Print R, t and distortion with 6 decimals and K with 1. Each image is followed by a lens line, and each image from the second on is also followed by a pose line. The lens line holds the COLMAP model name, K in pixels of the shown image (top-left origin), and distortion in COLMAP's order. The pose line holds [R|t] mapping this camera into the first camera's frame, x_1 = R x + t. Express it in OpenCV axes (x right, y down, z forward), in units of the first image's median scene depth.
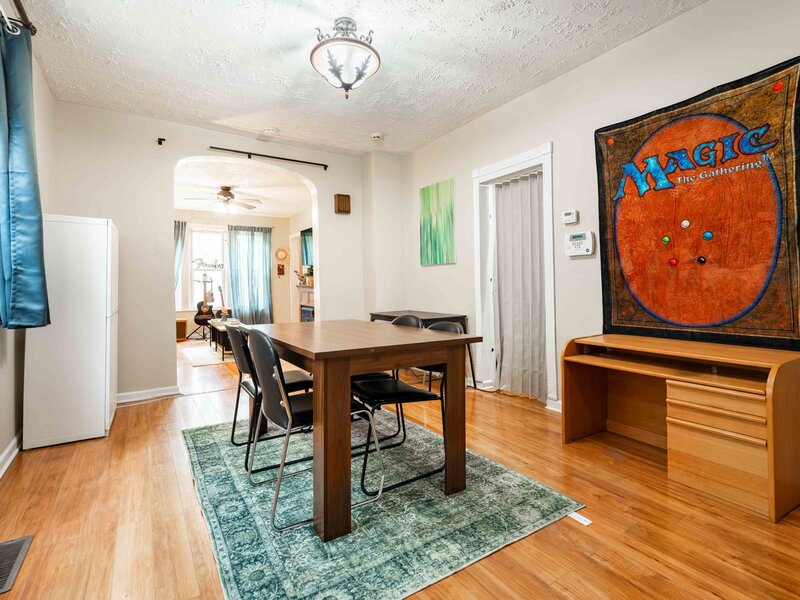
lens RADIAL K [[389.9, 0, 402.3], [0, 389.9, 279.9], [0, 0, 1]] dist [0.003169, 0.000221]
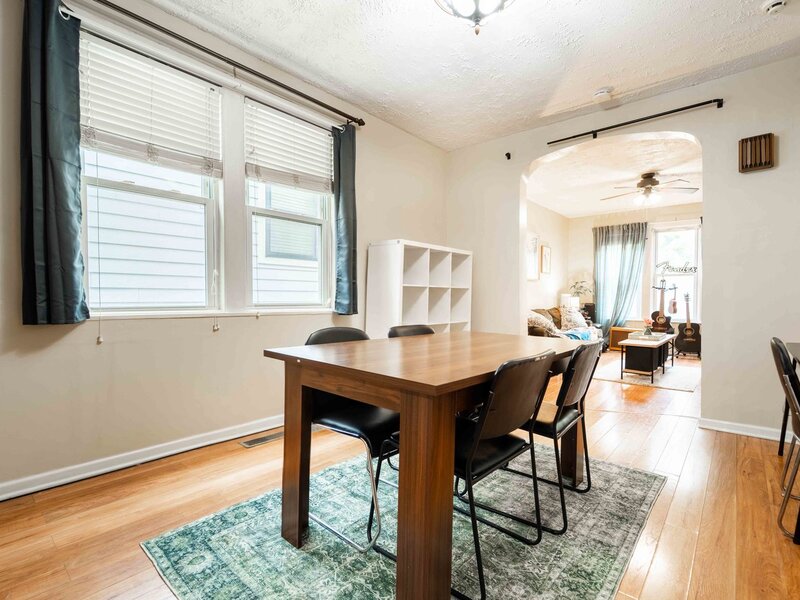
lens RADIAL K [[401.0, 0, 417.1], [0, 401.0, 305.5], [0, 0, 1]] dist [0.004203, 0.000088]
pose [[0.273885, 0.040319, -0.960917, 0.196197], [0.000526, 0.999114, 0.042072, 0.004162], [0.961762, -0.012029, 0.273621, 0.232782]]
